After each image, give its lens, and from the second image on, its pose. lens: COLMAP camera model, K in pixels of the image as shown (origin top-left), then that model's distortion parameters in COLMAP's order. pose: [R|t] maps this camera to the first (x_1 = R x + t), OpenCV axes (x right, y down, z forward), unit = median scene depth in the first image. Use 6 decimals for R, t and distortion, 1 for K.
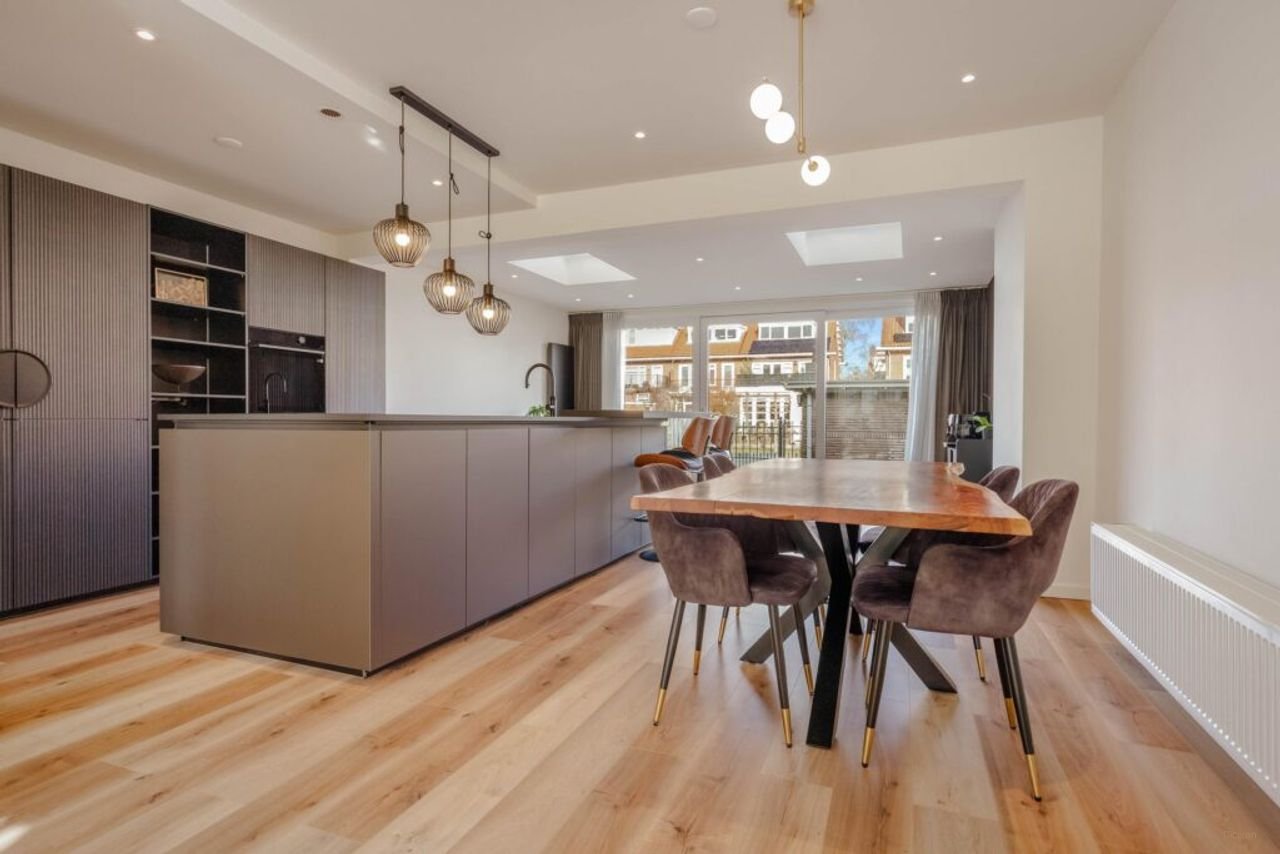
lens RADIAL K [[652.3, 0, 643.0], [0, 652.3, 426.4], [0, 0, 1]] dist [-0.001027, -0.001131]
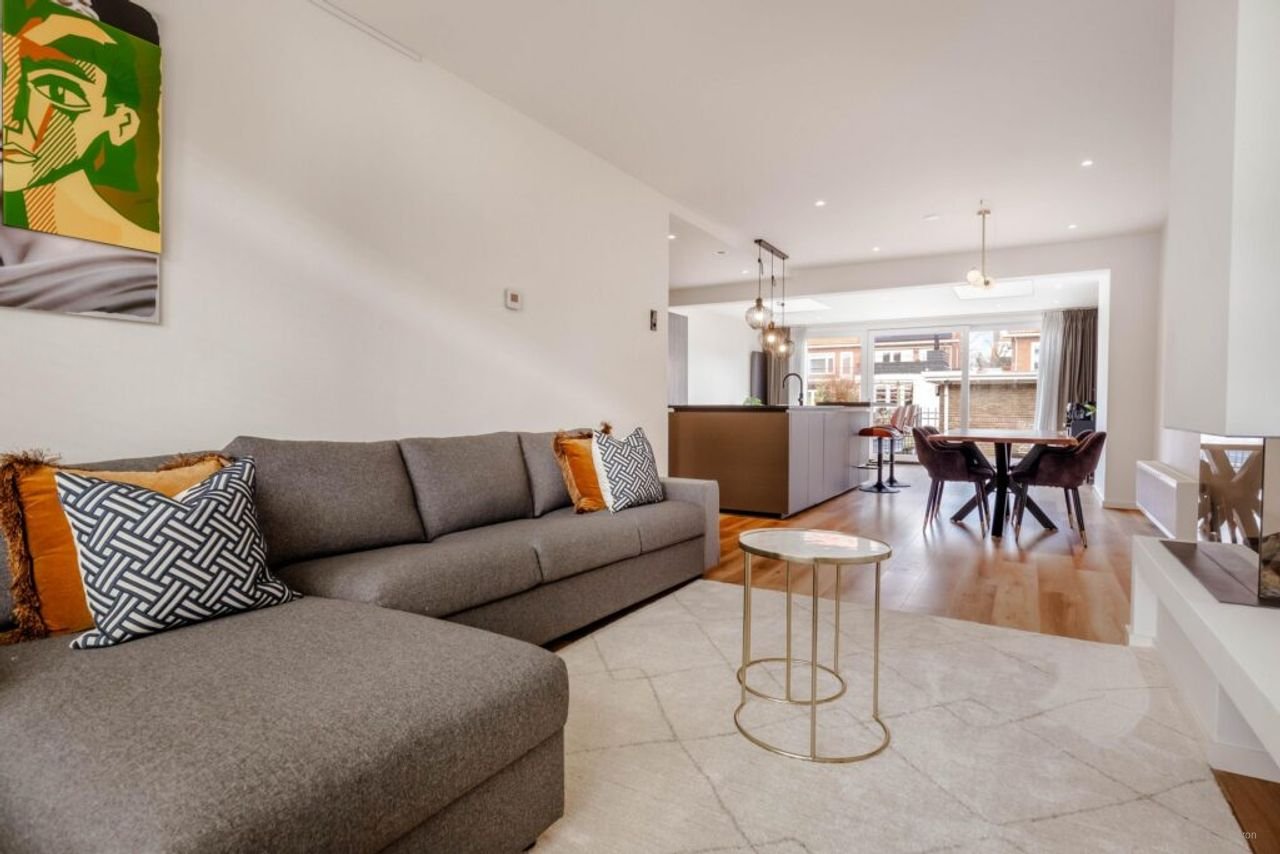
lens RADIAL K [[654.9, 0, 644.1], [0, 654.9, 425.1], [0, 0, 1]] dist [0.000888, -0.000960]
pose [[0.988379, 0.002803, -0.151983, -0.324400], [-0.000188, 0.999852, 0.017217, 0.005943], [0.152009, -0.016989, 0.988233, -0.798359]]
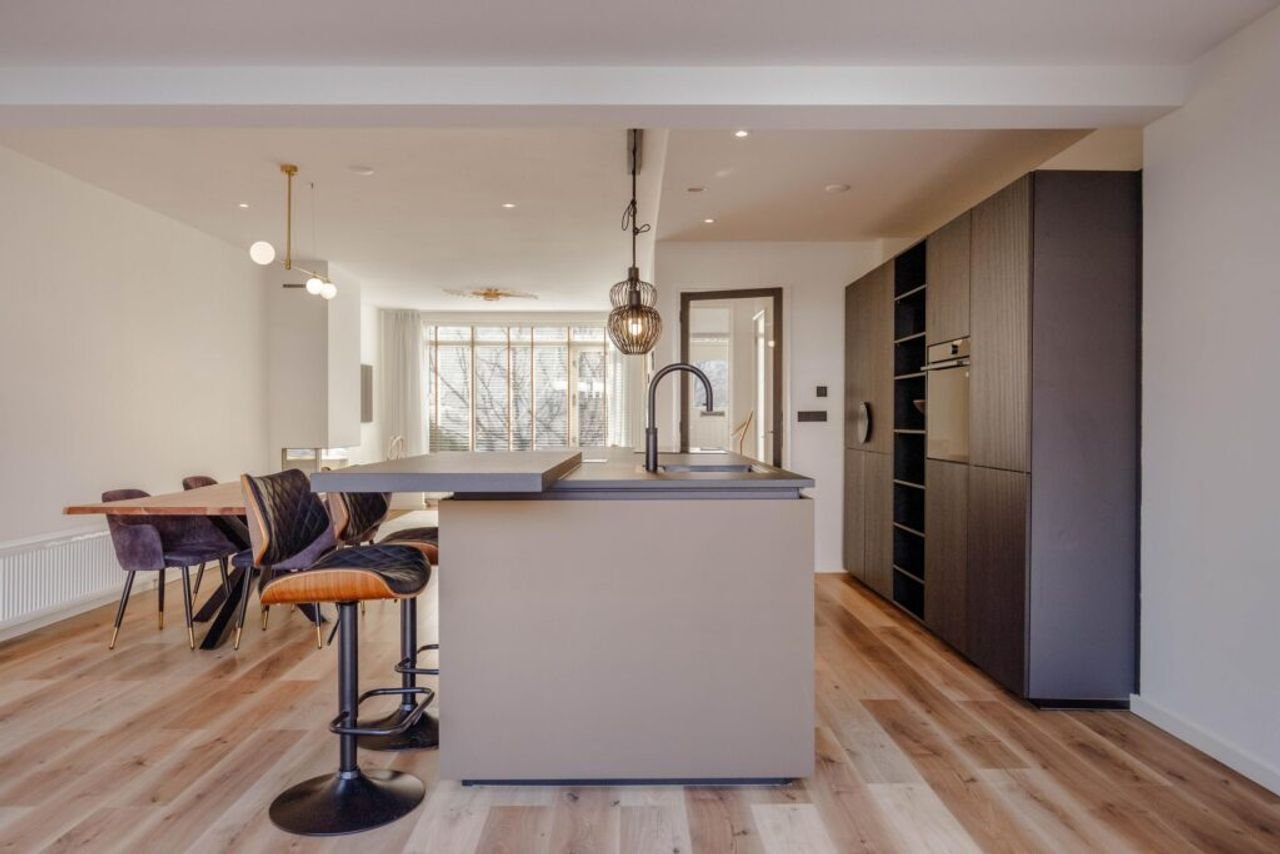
lens RADIAL K [[863.5, 0, 644.8], [0, 863.5, 425.7], [0, 0, 1]] dist [0.000894, -0.002732]
pose [[-0.923120, -0.002620, -0.384503, 0.152233], [-0.009603, 0.999822, 0.016242, -0.068392], [0.384392, 0.018686, -0.922981, 1.894232]]
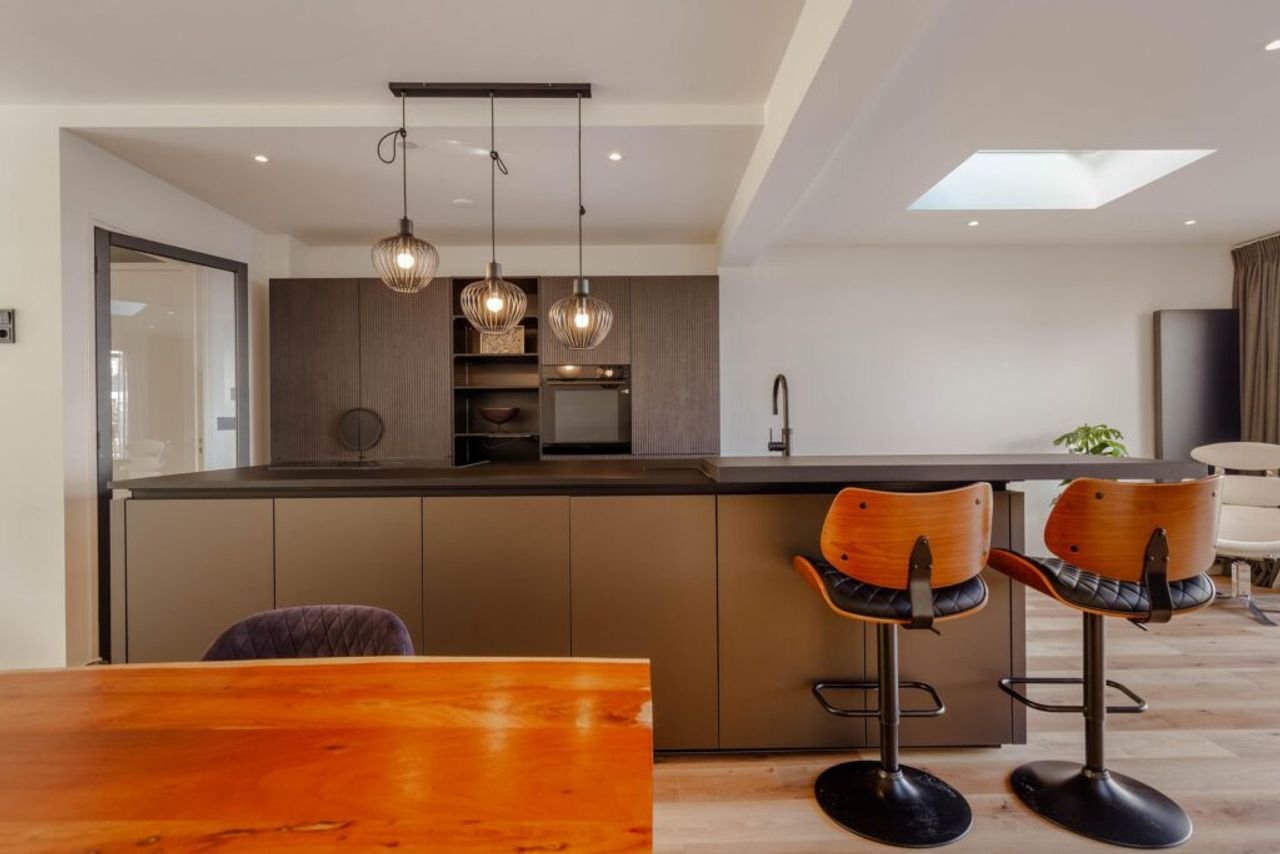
lens RADIAL K [[652.3, 0, 643.0], [0, 652.3, 426.4], [0, 0, 1]] dist [-0.001027, -0.001131]
pose [[0.385418, -0.005093, -0.922728, 0.419223], [0.000182, 0.999985, -0.005443, -0.052020], [0.922742, 0.001930, 0.385413, 0.753296]]
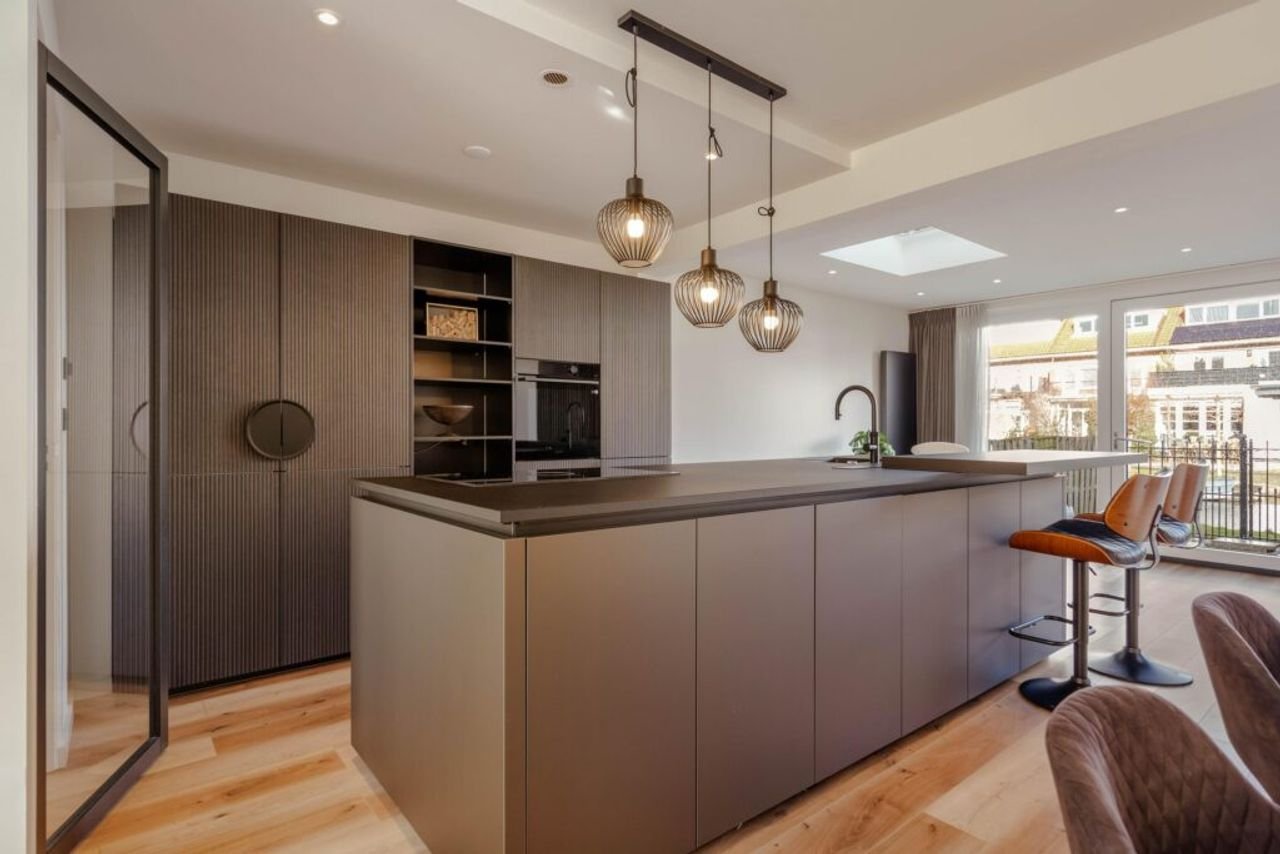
lens RADIAL K [[654.9, 0, 644.1], [0, 654.9, 425.1], [0, 0, 1]] dist [0.000888, -0.000960]
pose [[0.872437, -0.006404, -0.488685, -0.011244], [-0.001131, 0.999885, -0.015121, -0.048831], [0.488726, 0.013745, 0.872329, 0.304507]]
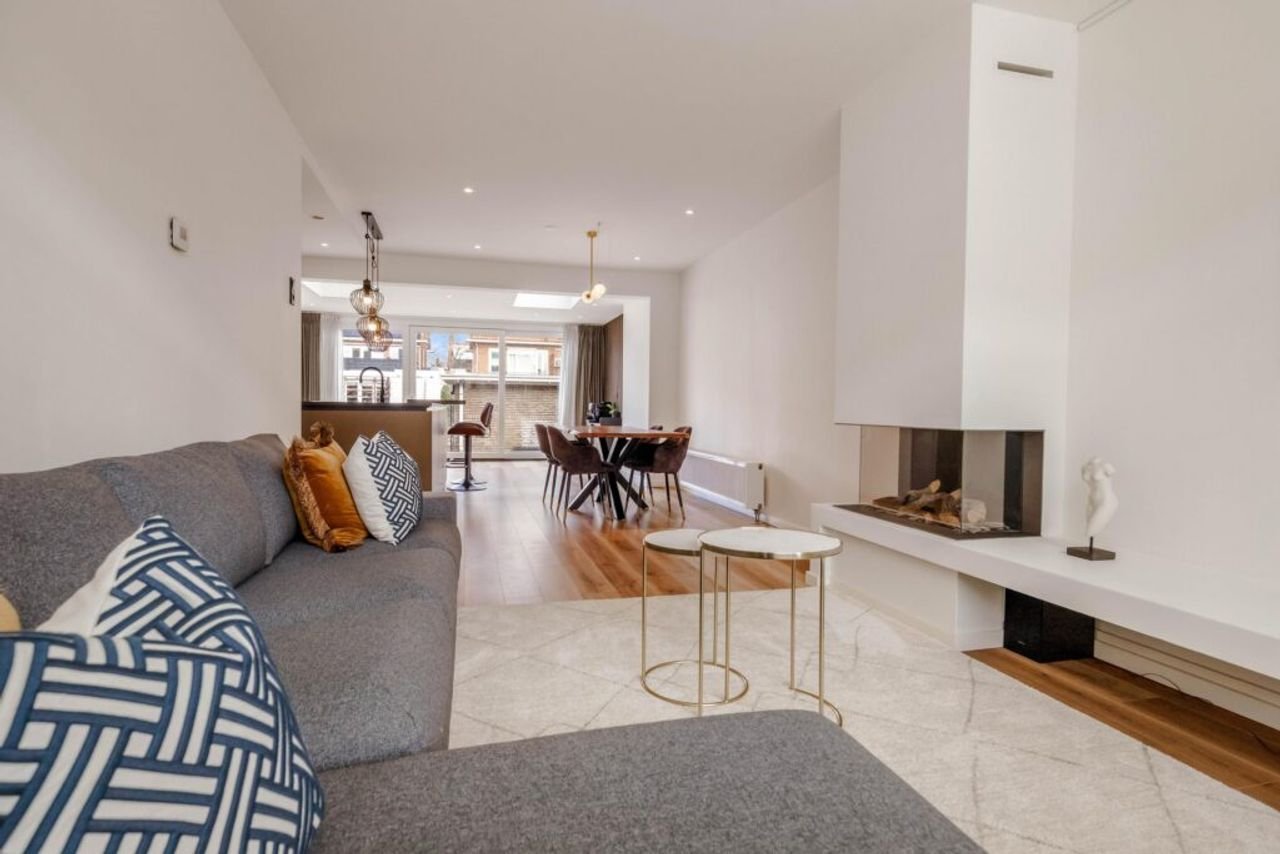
lens RADIAL K [[654.9, 0, 644.1], [0, 654.9, 425.1], [0, 0, 1]] dist [0.000888, -0.000960]
pose [[0.800485, -0.010994, 0.599252, -0.645676], [-0.001833, 0.999782, 0.020791, 0.003264], [-0.599350, -0.017741, 0.800290, -0.648526]]
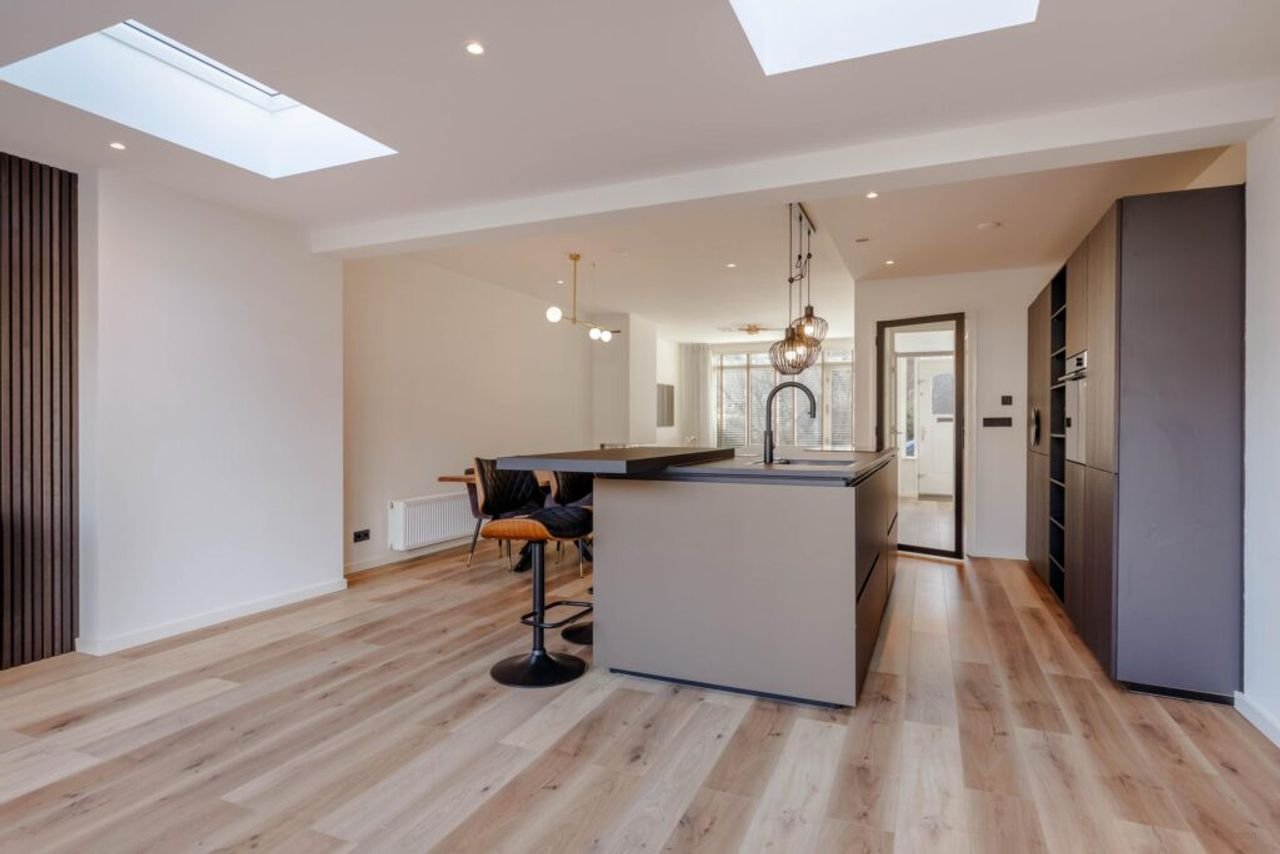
lens RADIAL K [[676.3, 0, 643.1], [0, 676.3, 425.5], [0, 0, 1]] dist [0.002785, 0.000100]
pose [[-0.999738, -0.007090, 0.021764, -0.023740], [-0.006783, 0.999877, 0.014157, -0.070698], [-0.021861, 0.014006, -0.999663, 1.994170]]
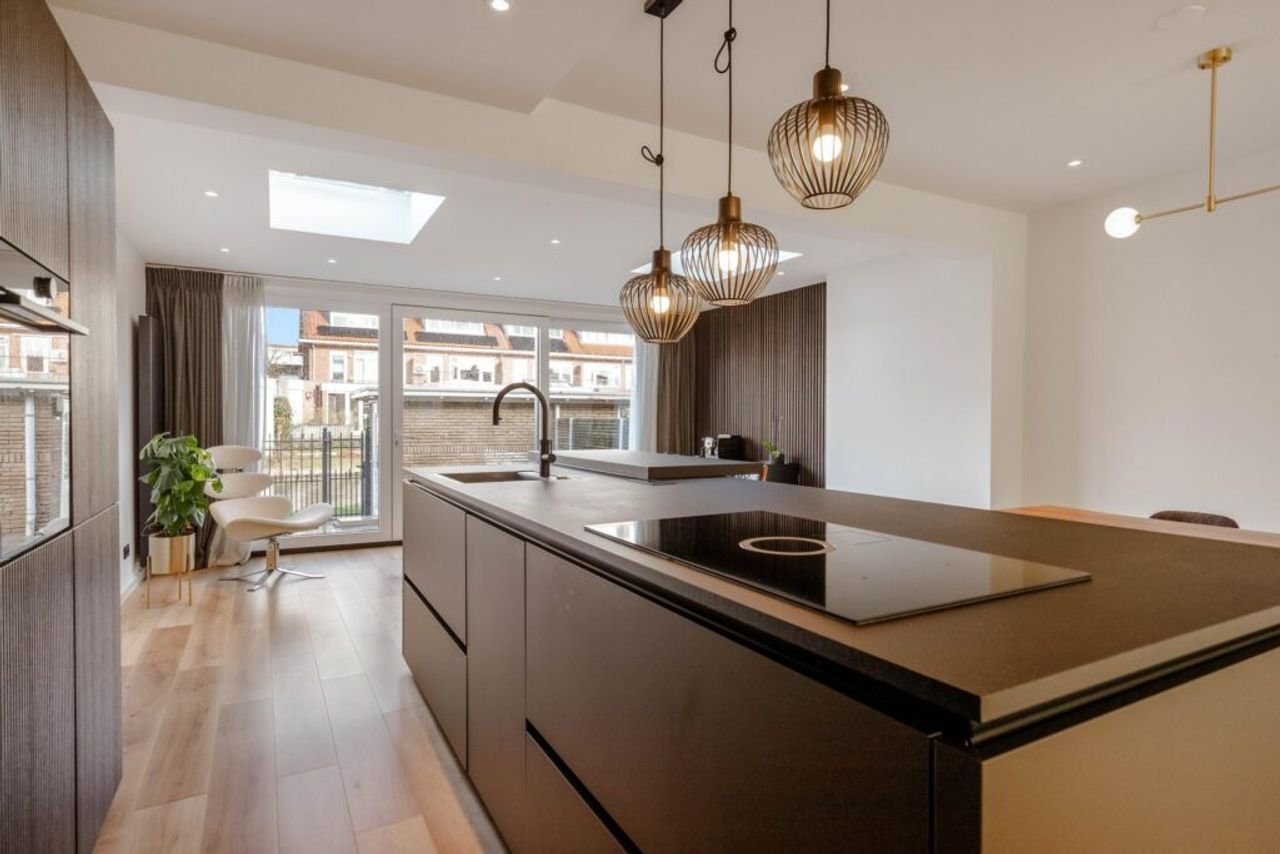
lens RADIAL K [[676.3, 0, 643.1], [0, 676.3, 425.5], [0, 0, 1]] dist [0.002785, 0.000100]
pose [[0.629002, -0.010773, 0.777329, -0.654597], [0.007775, 0.999941, 0.007566, -0.072831], [-0.777365, 0.001285, 0.629049, 0.625841]]
